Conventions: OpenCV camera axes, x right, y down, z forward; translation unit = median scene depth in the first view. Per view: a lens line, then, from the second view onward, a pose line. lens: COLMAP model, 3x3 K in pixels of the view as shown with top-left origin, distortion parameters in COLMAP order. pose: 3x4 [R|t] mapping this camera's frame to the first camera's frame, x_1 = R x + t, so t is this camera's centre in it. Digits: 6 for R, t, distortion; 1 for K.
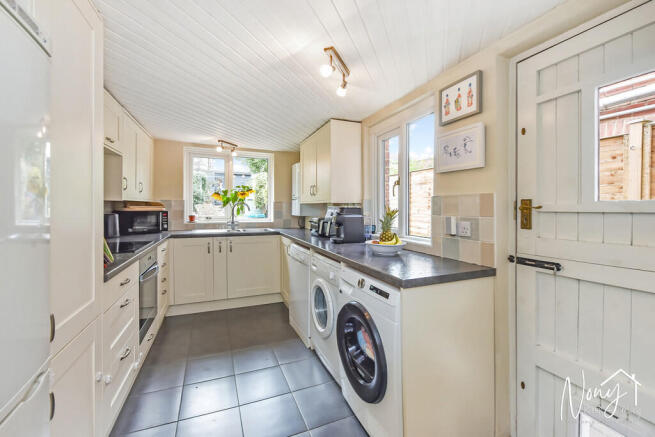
lens RADIAL K [[263.0, 0, 336.2], [0, 263.0, 203.6], [0, 0, 1]] dist [-0.003420, -0.000251]
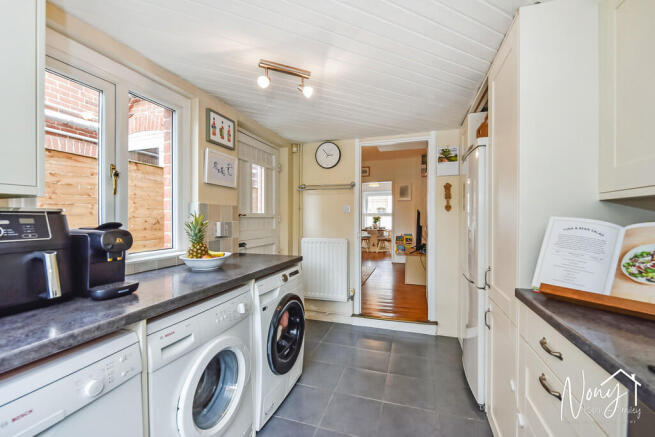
lens RADIAL K [[263.0, 0, 329.2], [0, 263.0, 218.8], [0, 0, 1]] dist [-0.003420, -0.000251]
pose [[-0.735299, -0.002757, 0.677737, -0.774283], [0.000038, 0.999992, 0.004109, 0.027680], [-0.677743, 0.003047, -0.735293, 1.574817]]
